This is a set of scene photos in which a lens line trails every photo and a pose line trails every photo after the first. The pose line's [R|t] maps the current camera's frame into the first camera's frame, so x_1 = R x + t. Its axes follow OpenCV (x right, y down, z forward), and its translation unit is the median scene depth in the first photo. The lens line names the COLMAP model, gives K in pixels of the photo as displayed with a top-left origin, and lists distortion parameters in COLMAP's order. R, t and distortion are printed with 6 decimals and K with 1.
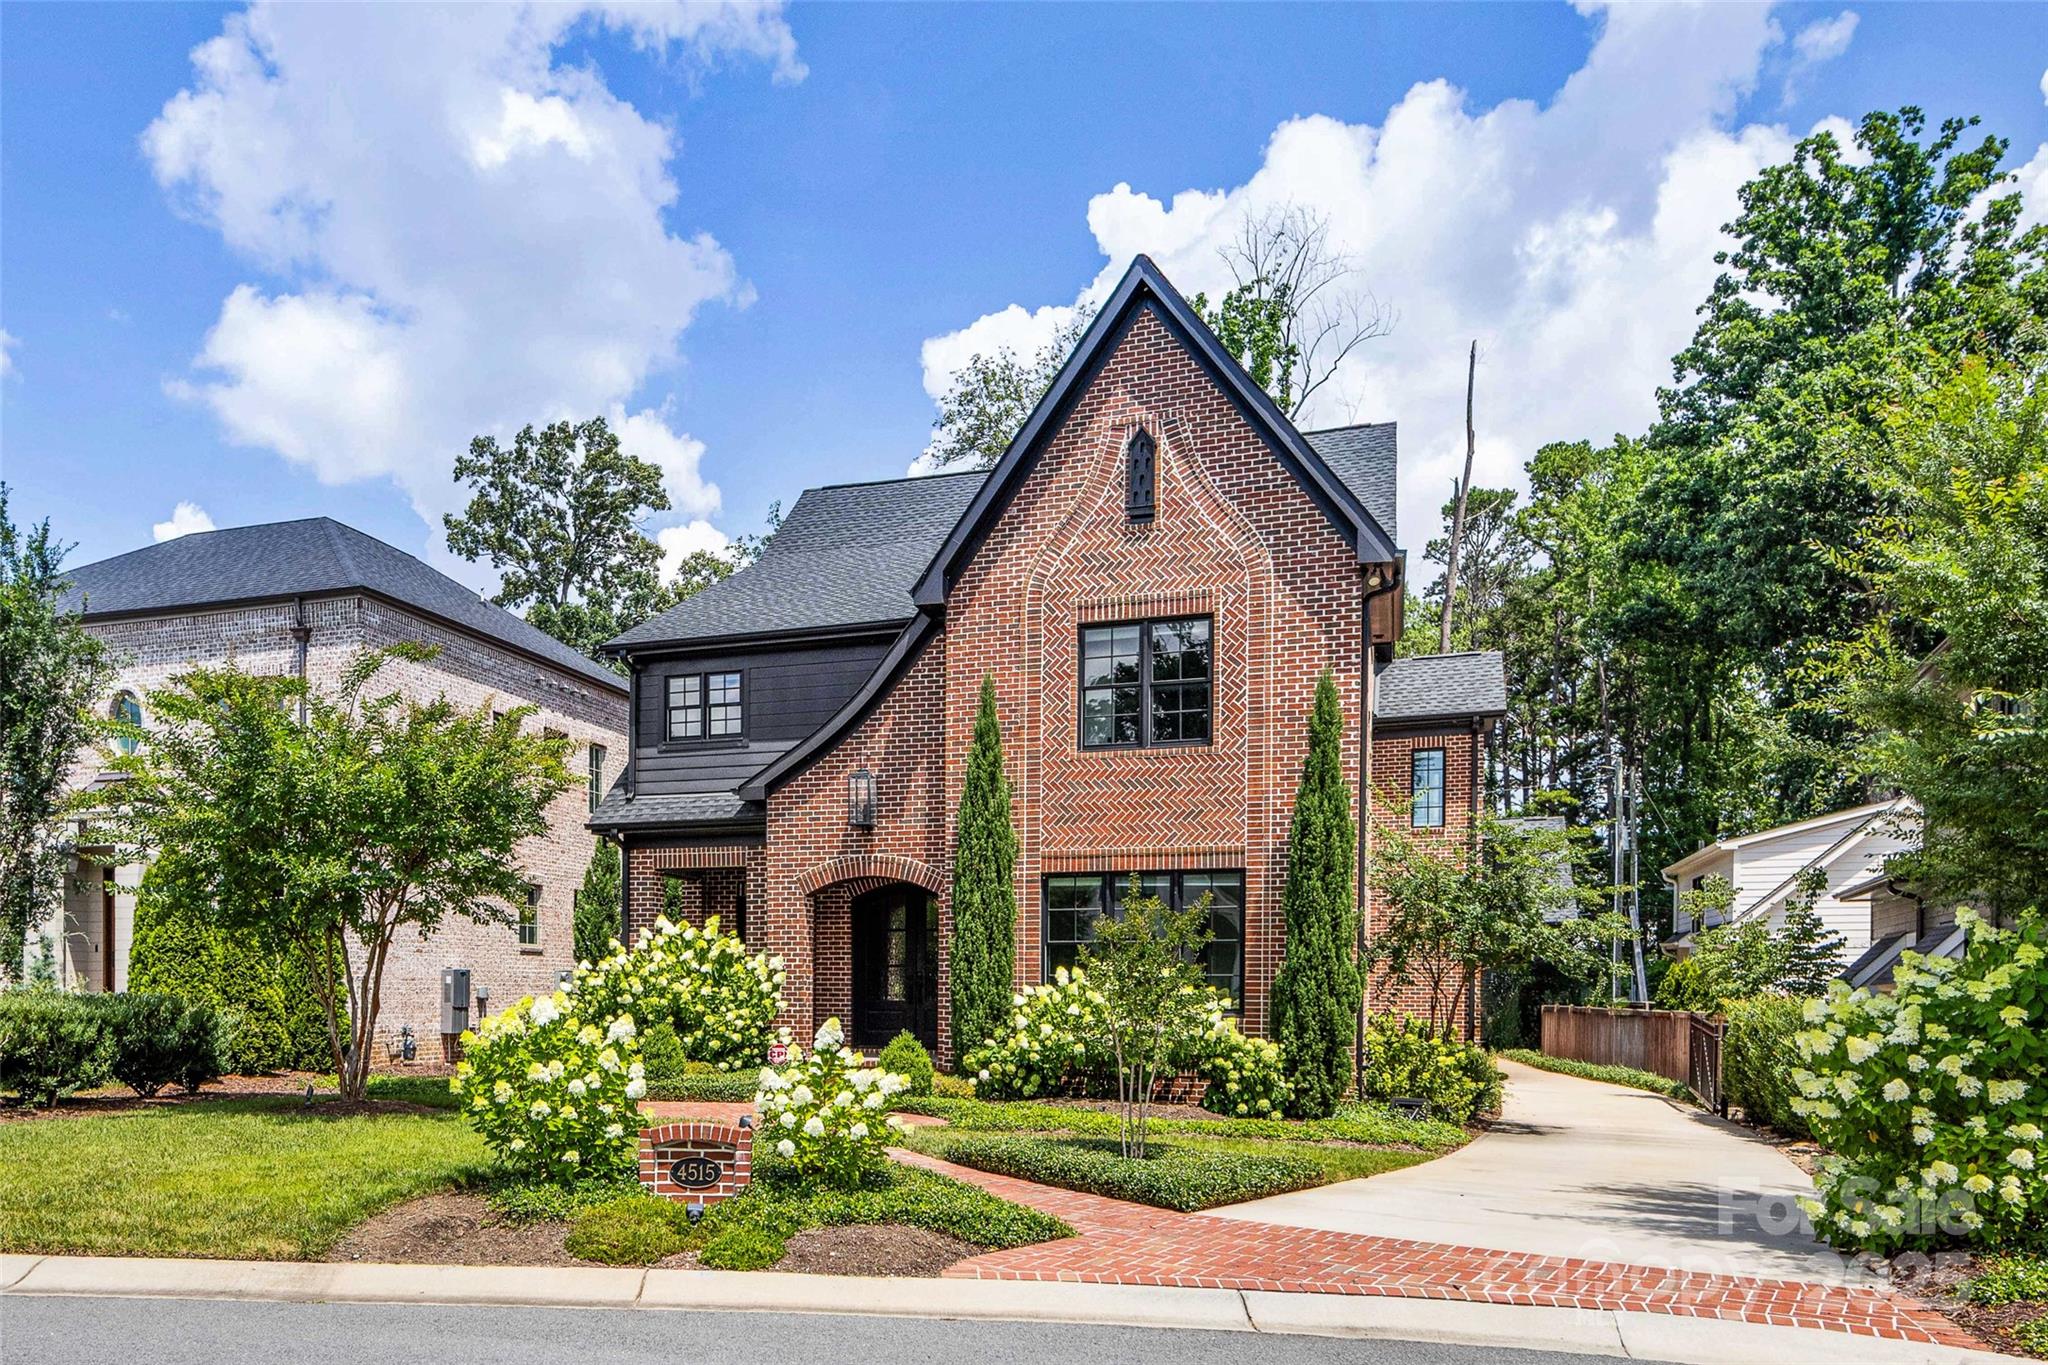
lens RADIAL K [[799.5, 0, 1024.0], [0, 799.5, 682.5], [0, 0, 1]] dist [0.000353, 0.000039]
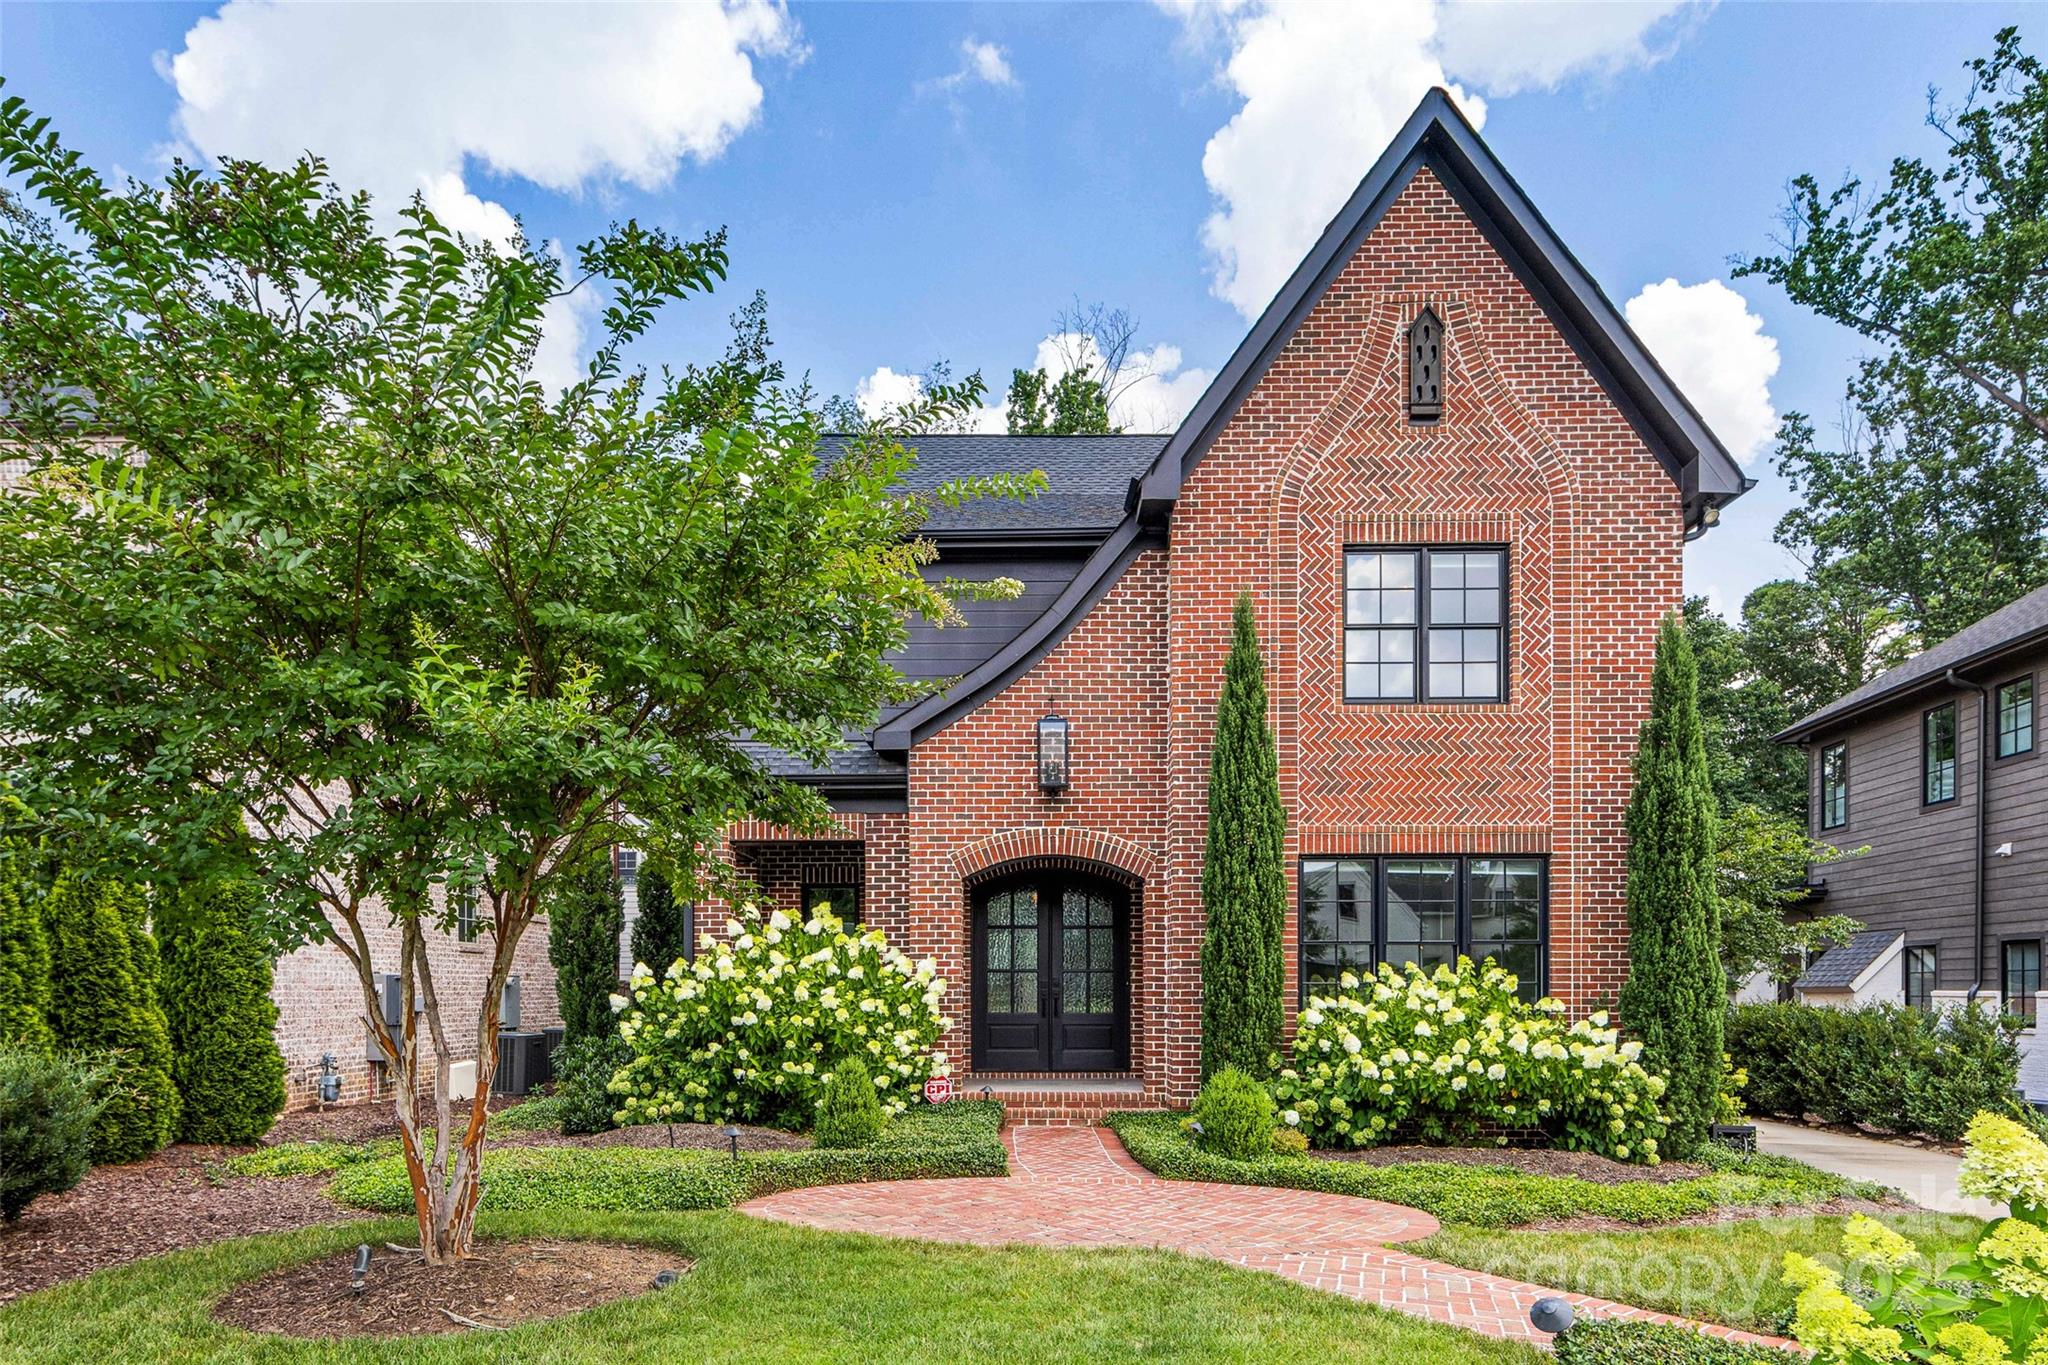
lens RADIAL K [[748.4, 0, 1026.6], [0, 748.4, 740.3], [0, 0, 1]] dist [0.000474, 0.000004]
pose [[0.983510, 0.054068, 0.172585, -0.369768], [-0.061266, 0.997448, 0.036650, 0.115835], [-0.170163, -0.046620, 0.984313, 0.327374]]
